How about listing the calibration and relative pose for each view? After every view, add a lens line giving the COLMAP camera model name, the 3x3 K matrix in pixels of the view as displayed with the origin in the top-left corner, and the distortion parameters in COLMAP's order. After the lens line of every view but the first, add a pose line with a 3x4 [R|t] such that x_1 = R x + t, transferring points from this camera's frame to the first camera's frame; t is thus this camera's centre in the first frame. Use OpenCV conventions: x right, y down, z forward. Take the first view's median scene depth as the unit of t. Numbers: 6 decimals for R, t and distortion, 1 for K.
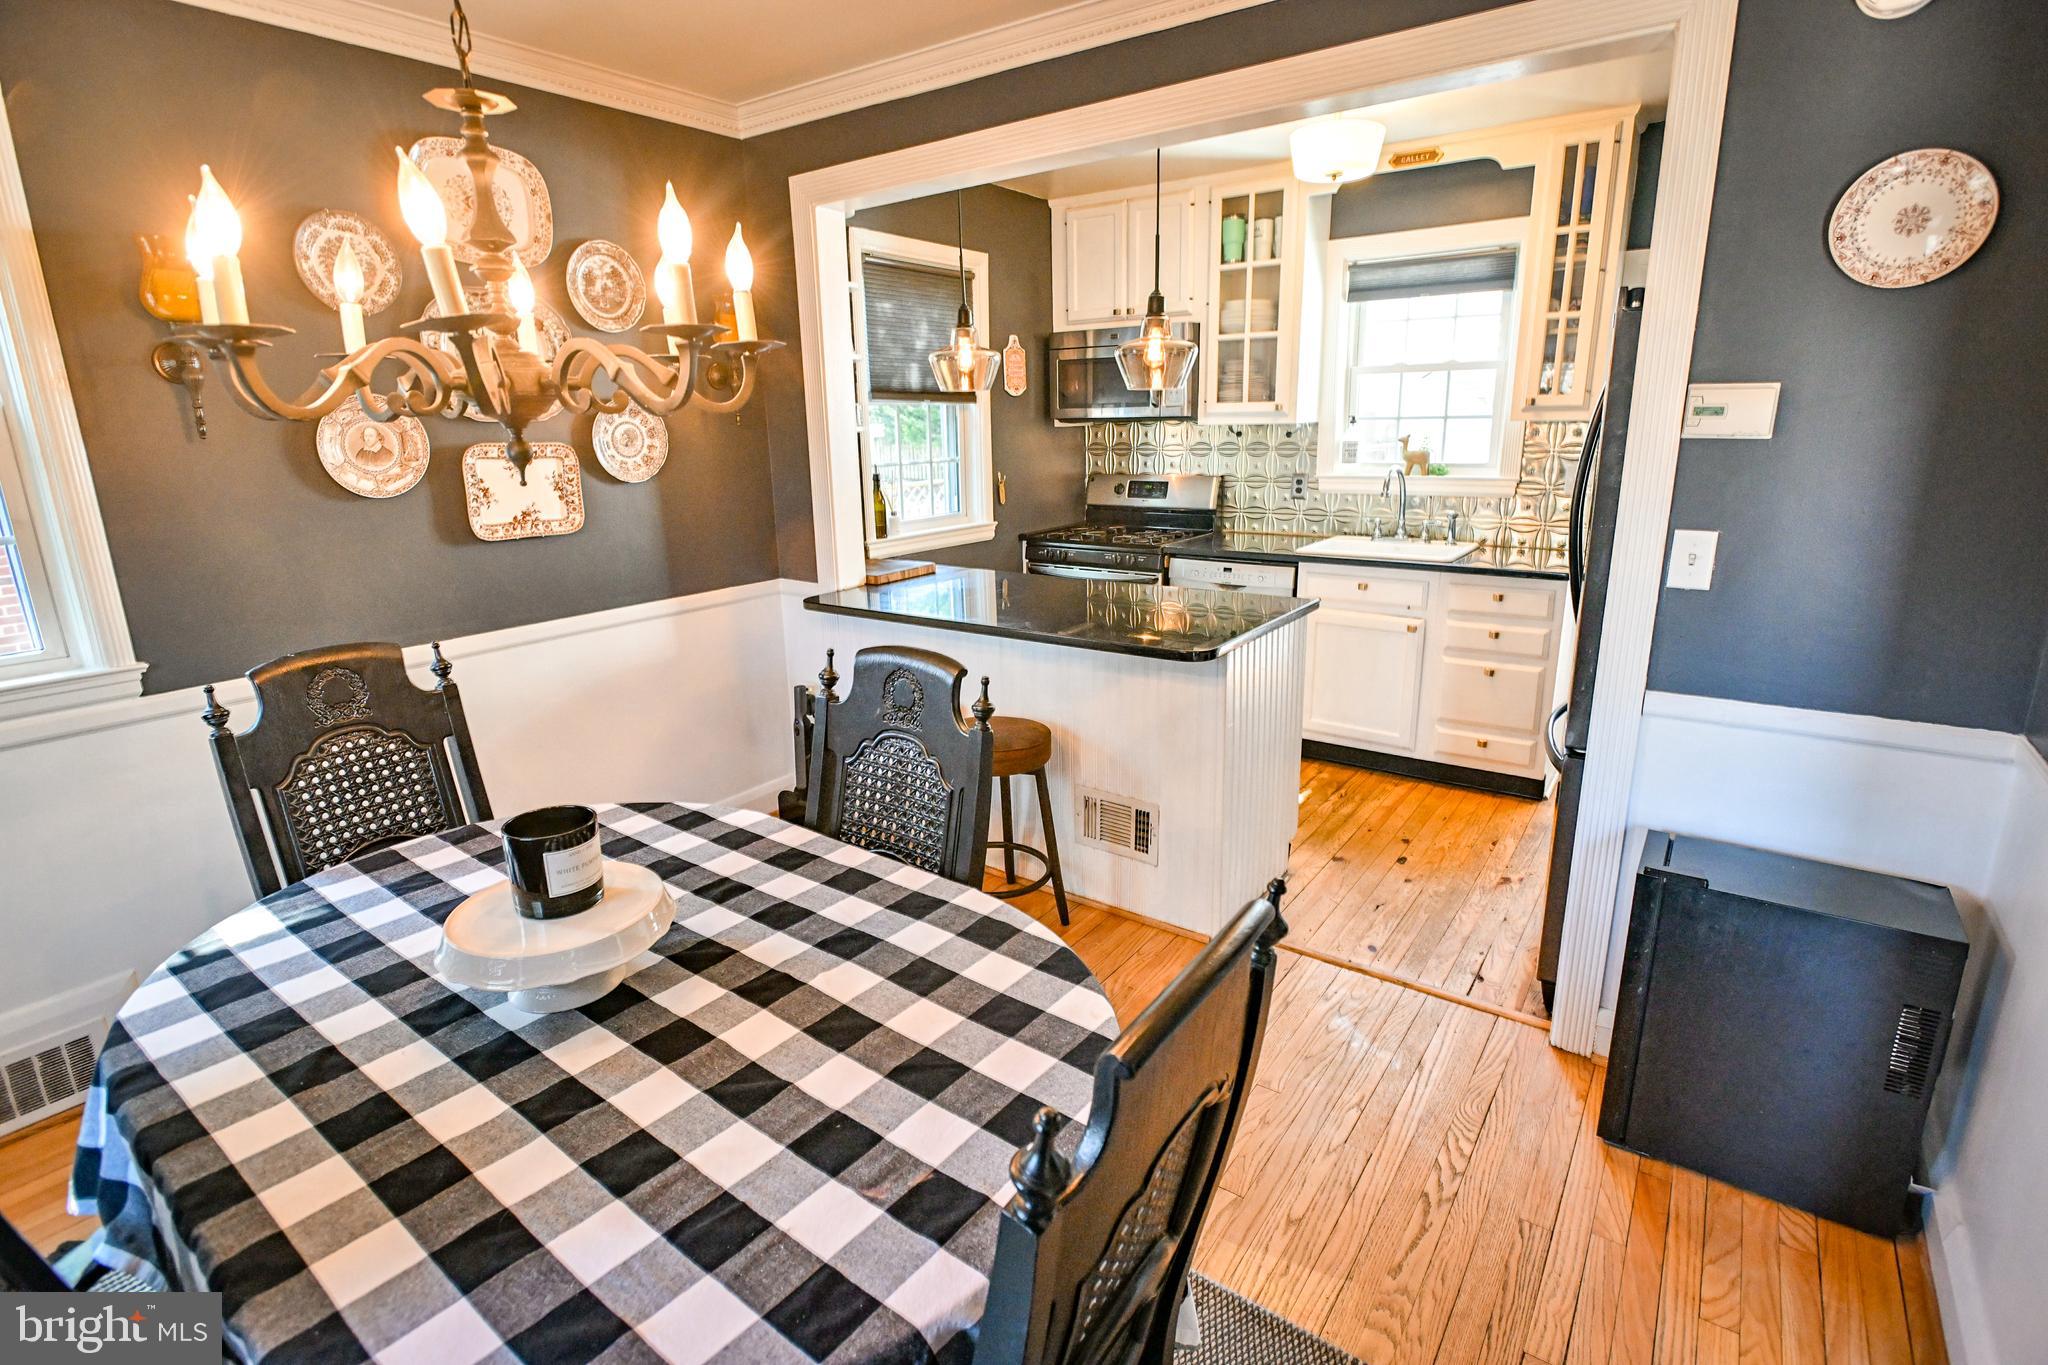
lens RADIAL K [[973.0, 0, 1022.8], [0, 973.0, 668.1], [0, 0, 1]] dist [-0.010981, -0.000679]
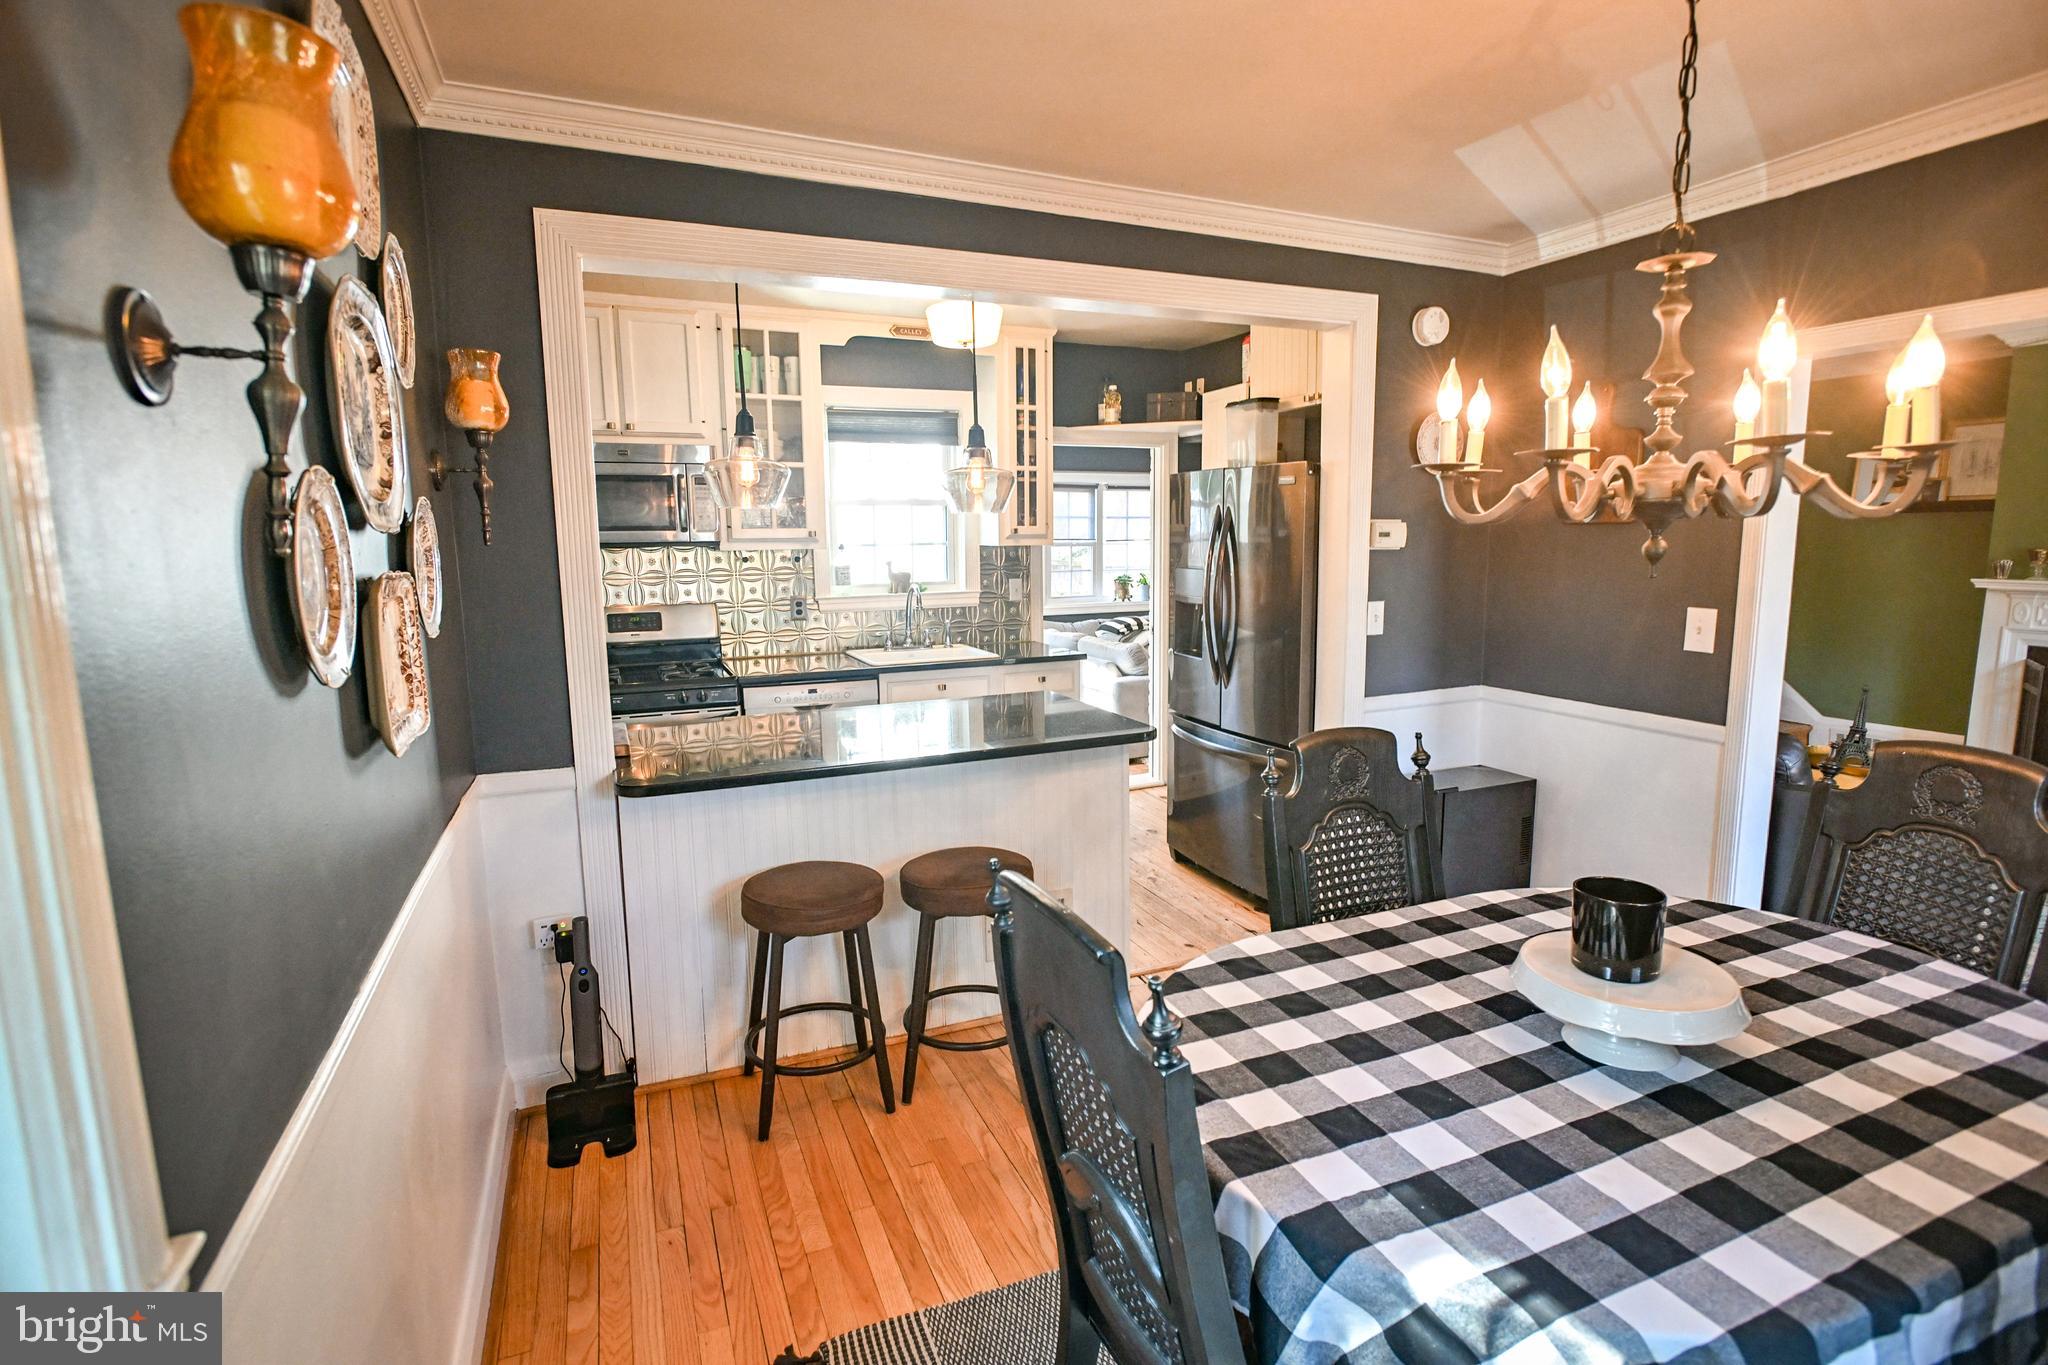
lens RADIAL K [[973.0, 0, 1026.4], [0, 973.0, 675.5], [0, 0, 1]] dist [-0.010981, -0.000679]
pose [[0.514450, -0.109818, 0.850460, -0.775719], [0.216944, 0.976170, -0.005181, -0.094946], [-0.829624, 0.187168, 0.526015, 0.426791]]
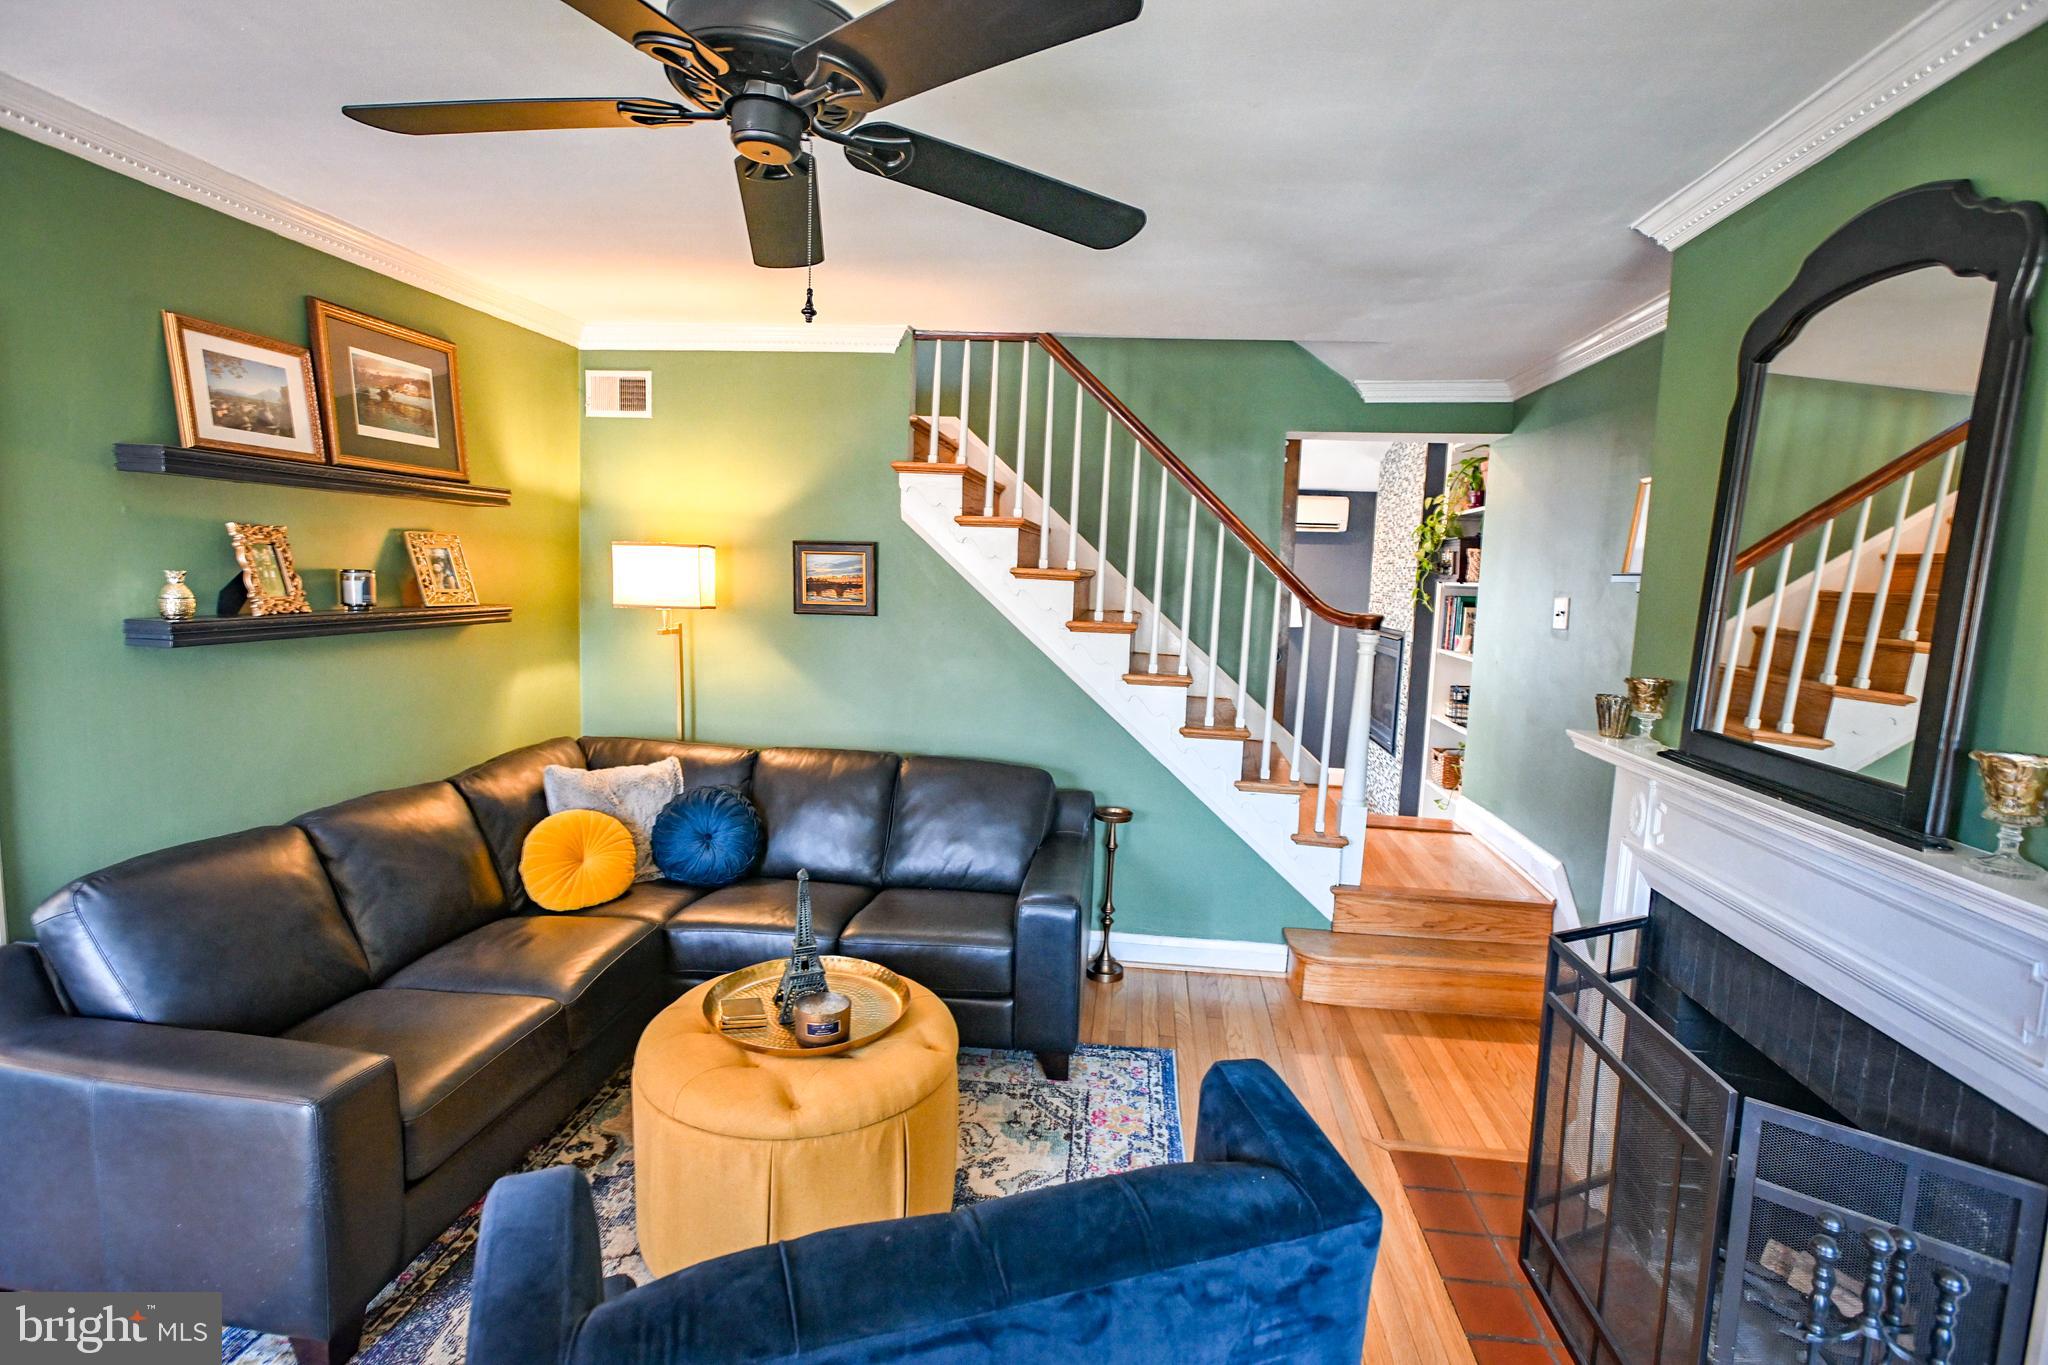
lens RADIAL K [[973.0, 0, 1030.1], [0, 973.0, 669.2], [0, 0, 1]] dist [-0.010981, -0.000679]
pose [[0.875078, 0.002571, 0.483974, 0.804625], [0.067859, 0.989456, -0.127951, 0.127144], [-0.479200, 0.144809, 0.865677, -0.655158]]
